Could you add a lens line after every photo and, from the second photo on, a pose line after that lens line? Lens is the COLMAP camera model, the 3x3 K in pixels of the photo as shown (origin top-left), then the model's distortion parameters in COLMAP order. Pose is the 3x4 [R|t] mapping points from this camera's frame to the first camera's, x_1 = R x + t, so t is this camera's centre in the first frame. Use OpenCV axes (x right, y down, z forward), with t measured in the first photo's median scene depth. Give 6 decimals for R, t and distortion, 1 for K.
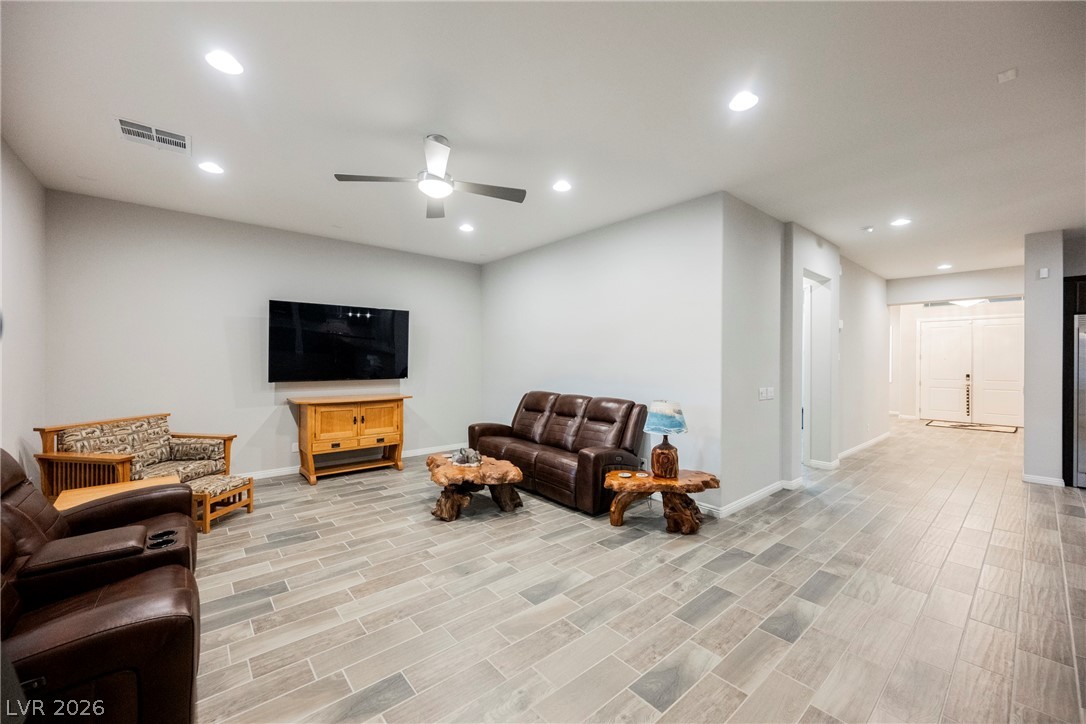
lens RADIAL K [[424.0, 0, 542.7], [0, 424.0, 363.7], [0, 0, 1]] dist [0.000021, -0.000636]
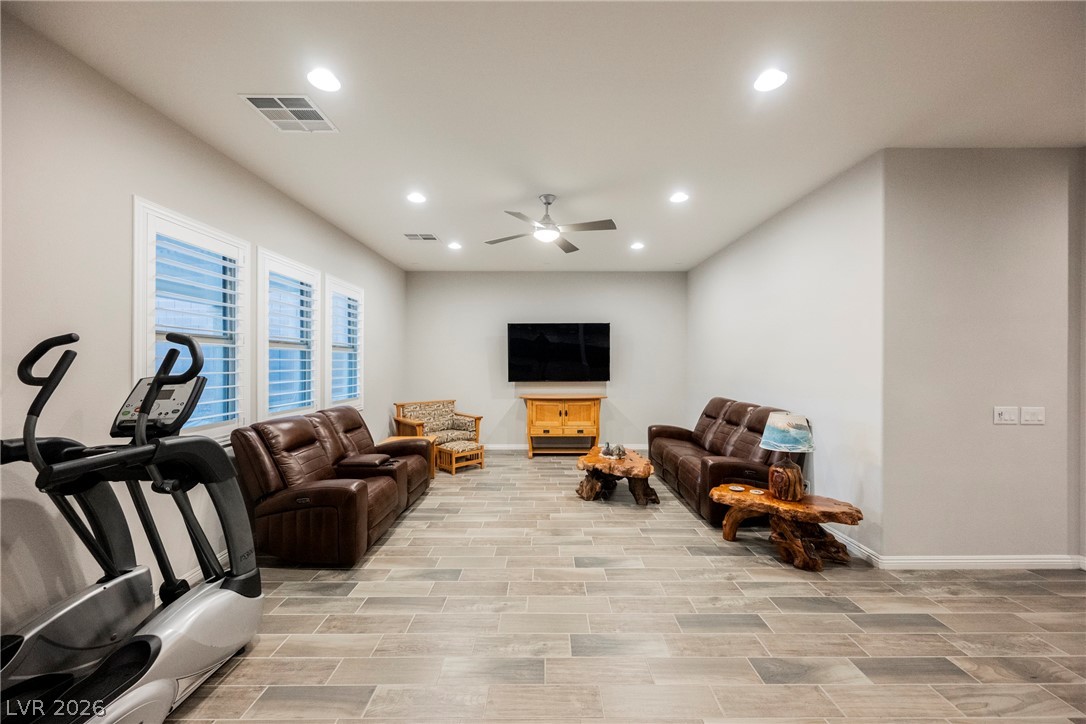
lens RADIAL K [[424.0, 0, 541.7], [0, 424.0, 365.2], [0, 0, 1]] dist [0.000021, -0.000636]
pose [[0.759639, -0.002735, -0.650339, 0.455116], [0.000508, 0.999993, -0.003612, -0.007804], [0.650345, 0.002413, 0.759635, 0.001677]]
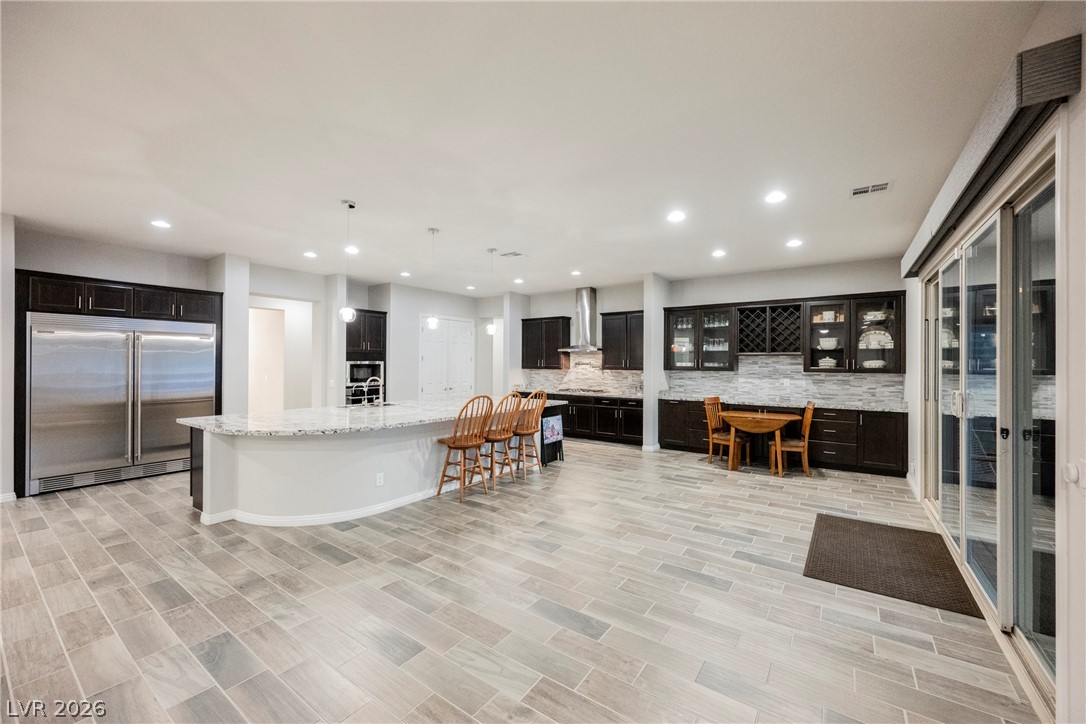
lens RADIAL K [[424.0, 0, 547.6], [0, 424.0, 360.9], [0, 0, 1]] dist [0.000021, -0.000636]
pose [[-0.252703, -0.003124, 0.967539, 0.083103], [0.000181, 0.999995, 0.003276, -0.011848], [-0.967544, 0.001003, -0.252701, 0.152298]]
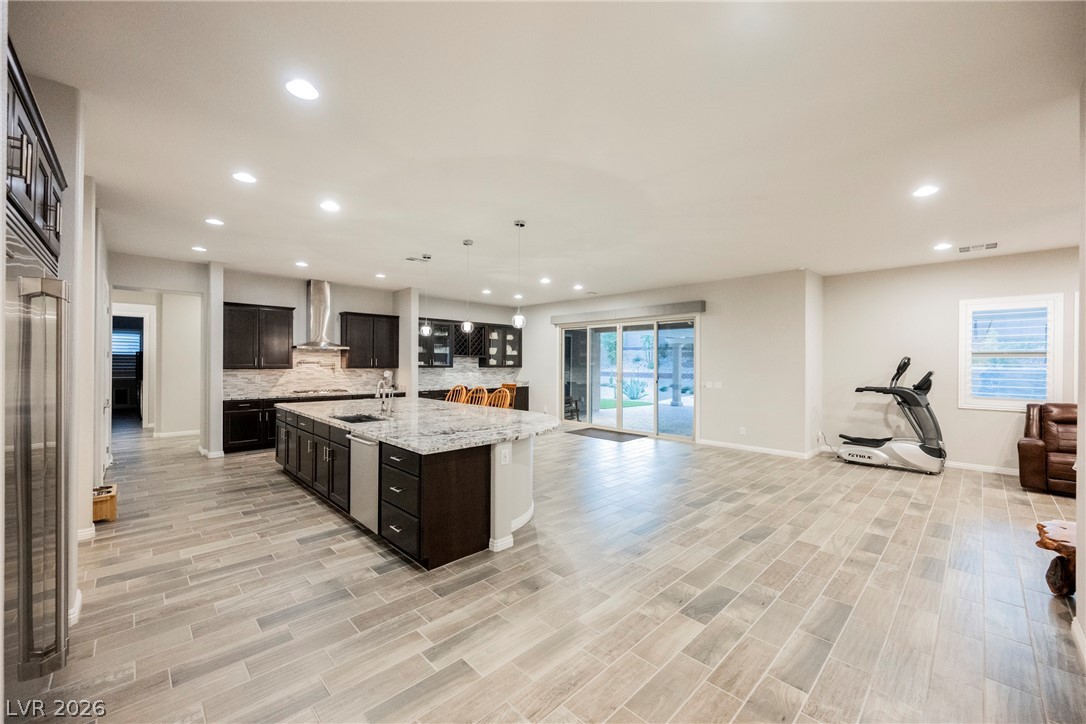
lens RADIAL K [[424.0, 0, 547.1], [0, 424.0, 364.1], [0, 0, 1]] dist [0.000021, -0.000636]
pose [[-0.997584, -0.012872, -0.068272, 1.229828], [-0.013543, 0.999864, 0.009382, -0.016797], [0.068142, 0.010284, -0.997623, 1.559191]]
